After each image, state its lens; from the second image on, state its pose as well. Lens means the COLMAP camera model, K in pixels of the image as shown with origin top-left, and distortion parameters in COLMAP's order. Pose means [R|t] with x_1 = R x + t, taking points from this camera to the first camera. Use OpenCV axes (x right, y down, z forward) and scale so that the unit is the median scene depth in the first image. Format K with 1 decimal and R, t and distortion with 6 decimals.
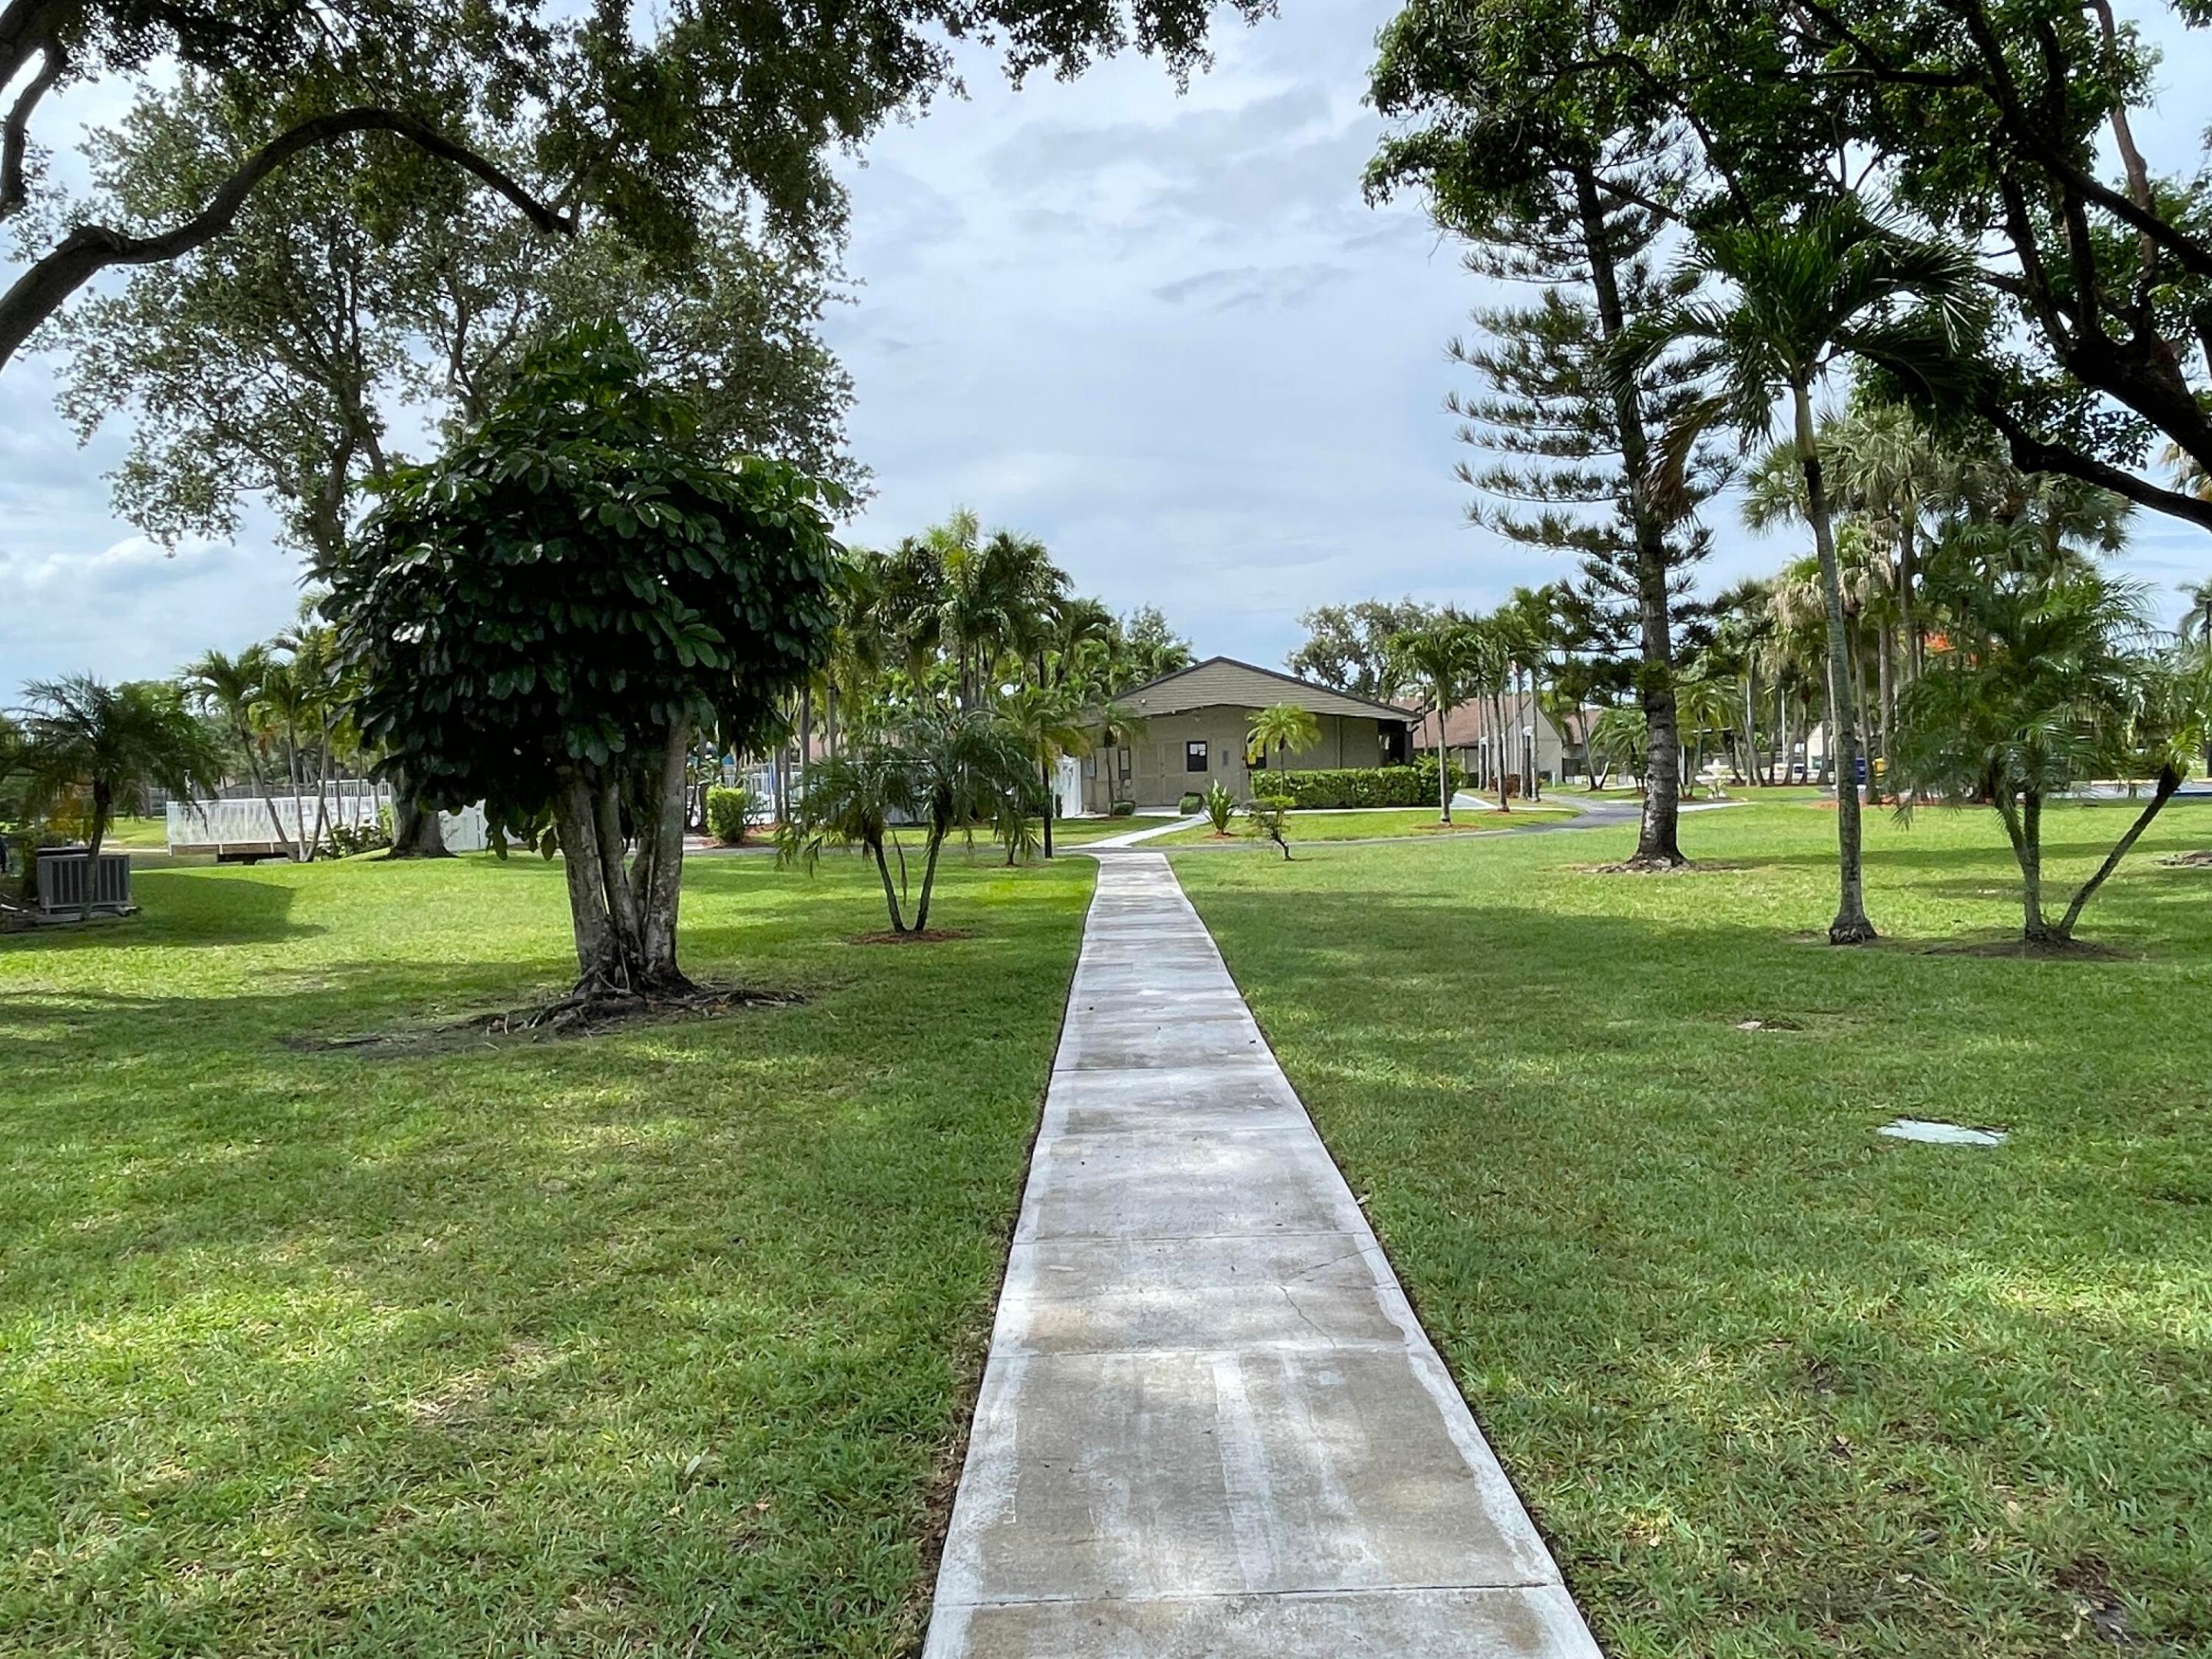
lens RADIAL K [[1569.5, 0, 1103.5], [0, 1569.5, 801.3], [0, 0, 1]] dist [-0.001272, -0.000411]
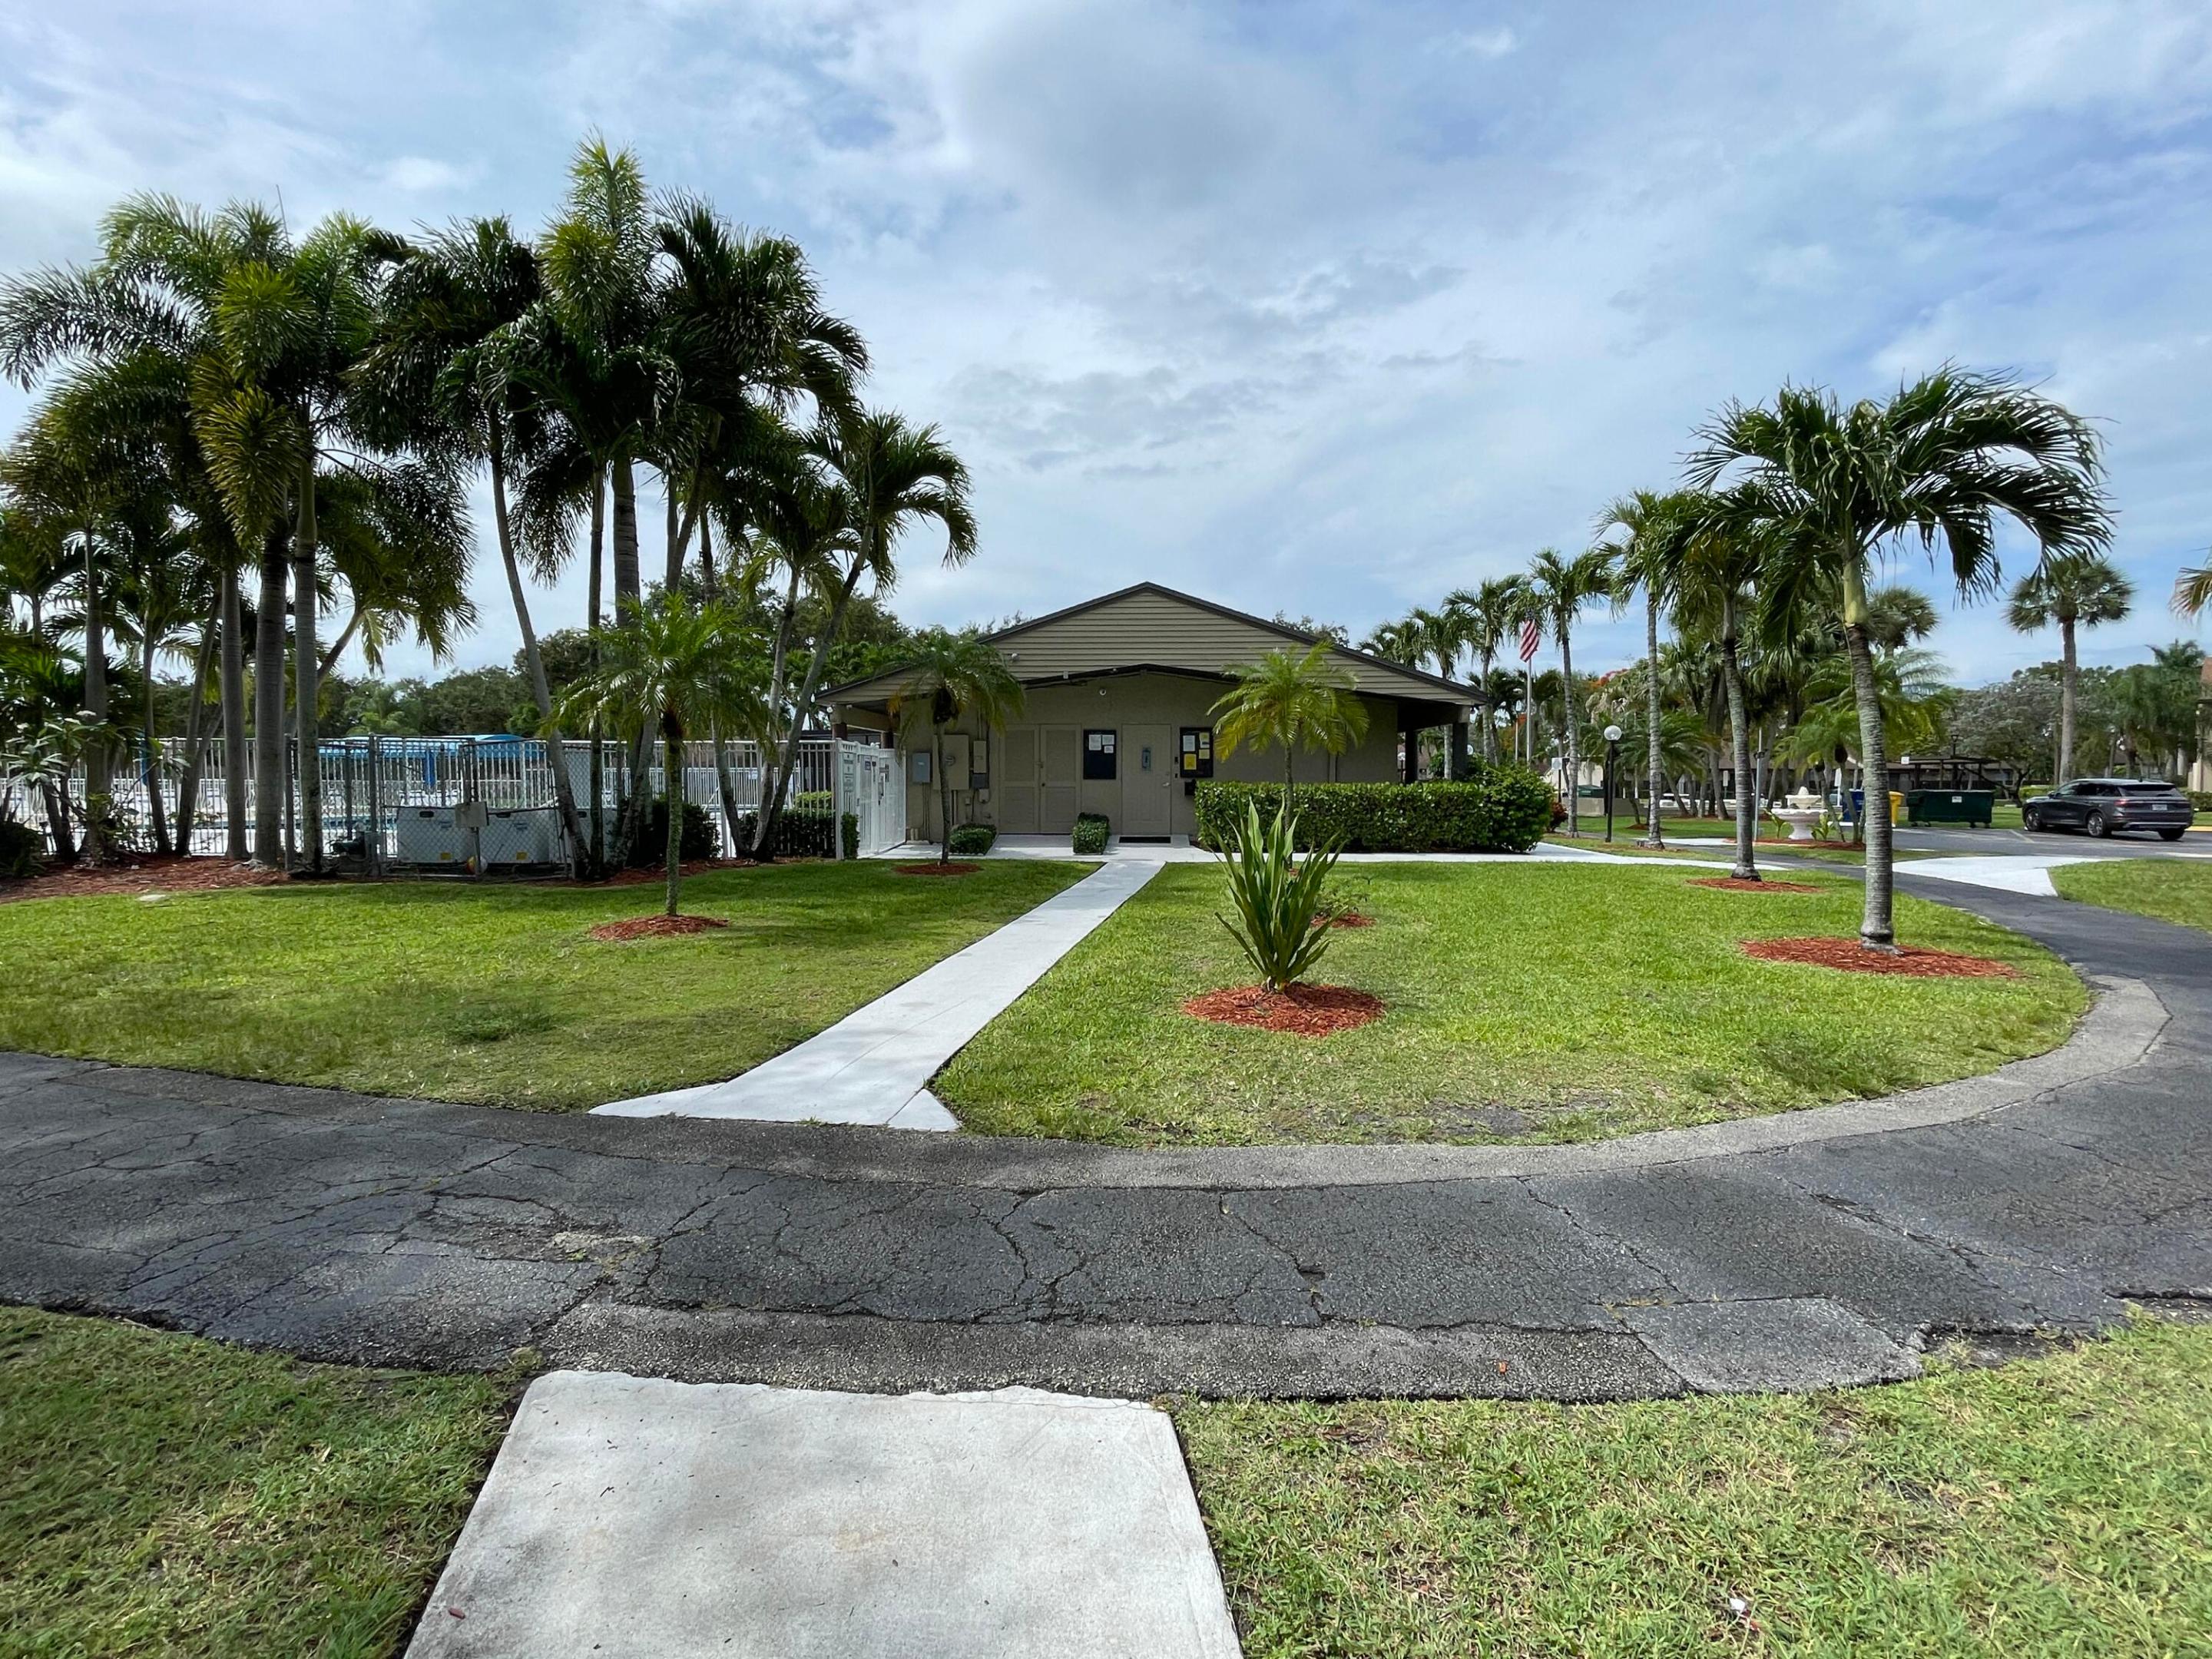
lens RADIAL K [[1018.0, 0, 1105.3], [0, 1018.0, 816.5], [0, 0, 1]] dist [-0.001011, -0.001024]
pose [[0.992180, 0.026543, 0.121963, 0.014702], [-0.028668, 0.999466, 0.015695, -0.011421], [-0.121482, -0.019069, 0.992411, 0.641453]]
